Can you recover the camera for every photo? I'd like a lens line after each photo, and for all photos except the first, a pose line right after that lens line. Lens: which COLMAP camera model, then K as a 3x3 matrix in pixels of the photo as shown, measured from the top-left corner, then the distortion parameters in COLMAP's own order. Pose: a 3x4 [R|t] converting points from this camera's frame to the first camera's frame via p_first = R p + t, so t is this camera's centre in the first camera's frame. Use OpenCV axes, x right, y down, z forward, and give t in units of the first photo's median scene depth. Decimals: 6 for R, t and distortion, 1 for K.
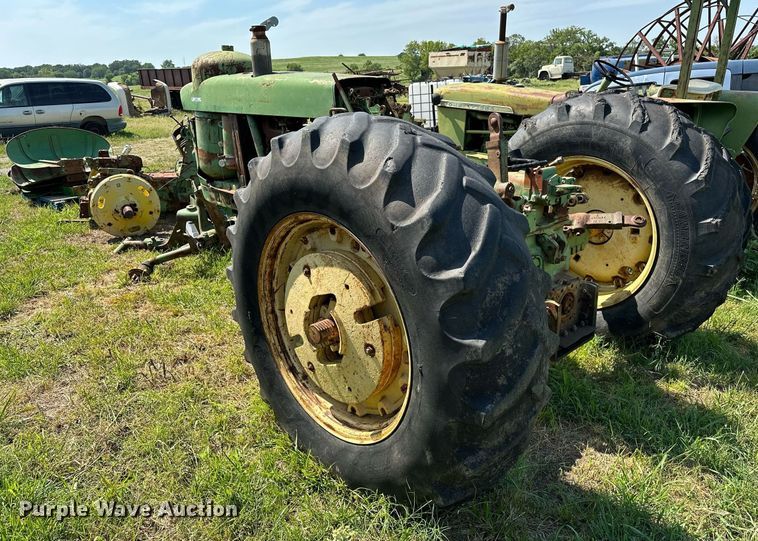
lens RADIAL K [[583.1, 0, 379.5], [0, 583.1, 266.7], [0, 0, 1]] dist [0.042087, -0.050104]
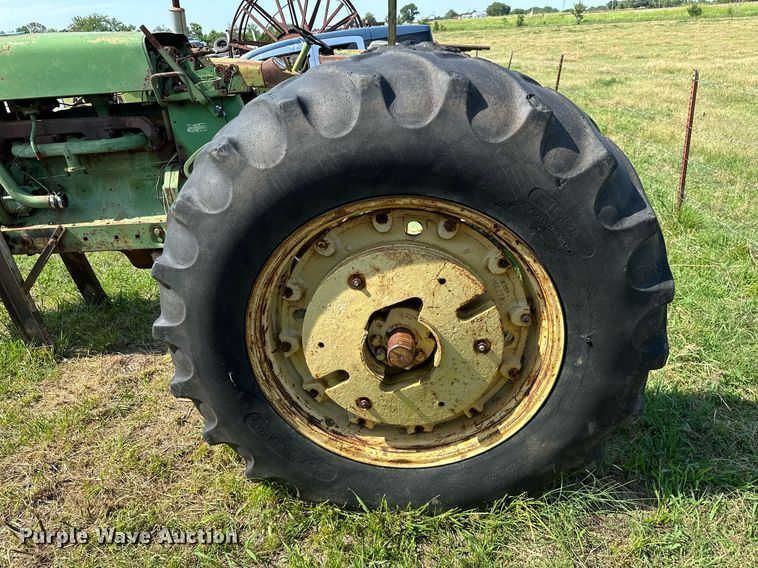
lens RADIAL K [[535.6, 0, 370.8], [0, 535.6, 283.3], [0, 0, 1]] dist [0.038894, -0.047988]
pose [[0.741146, -0.296169, 0.602484, -0.384708], [0.251789, 0.954548, 0.159498, -0.069428], [-0.622338, 0.033487, 0.782032, 0.347167]]
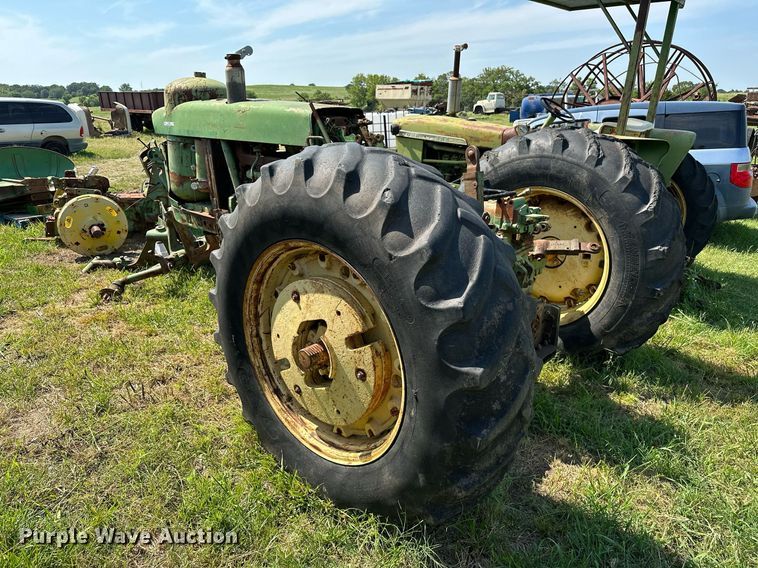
lens RADIAL K [[535.6, 0, 375.5], [0, 535.6, 284.3], [0, 0, 1]] dist [0.038894, -0.047988]
pose [[0.996095, 0.001382, 0.088282, -0.051040], [-0.001875, 0.999983, 0.005505, -0.014882], [-0.088273, -0.005649, 0.996080, 0.040323]]
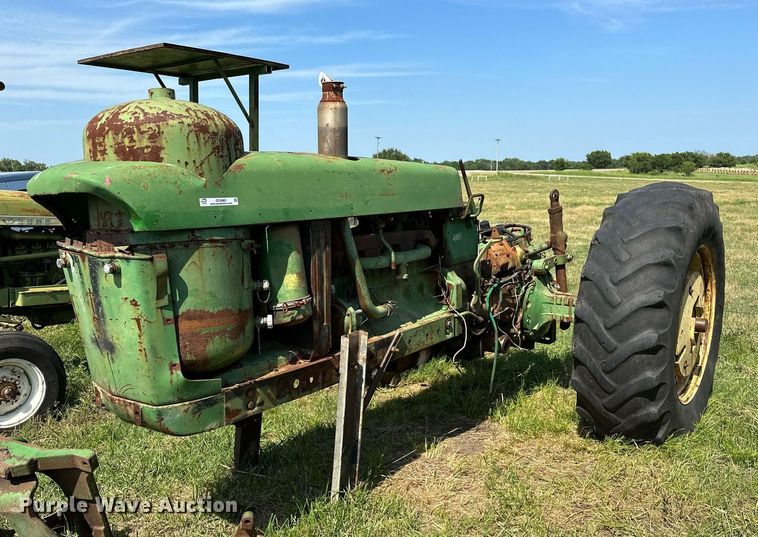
lens RADIAL K [[623.8, 0, 354.0], [0, 623.8, 294.3], [0, 0, 1]] dist [0.082838, -0.043383]
pose [[-0.108872, -0.151009, 0.982519, -1.150443], [0.327728, 0.927680, 0.178896, -0.391052], [-0.938478, 0.341476, -0.051508, 1.372280]]
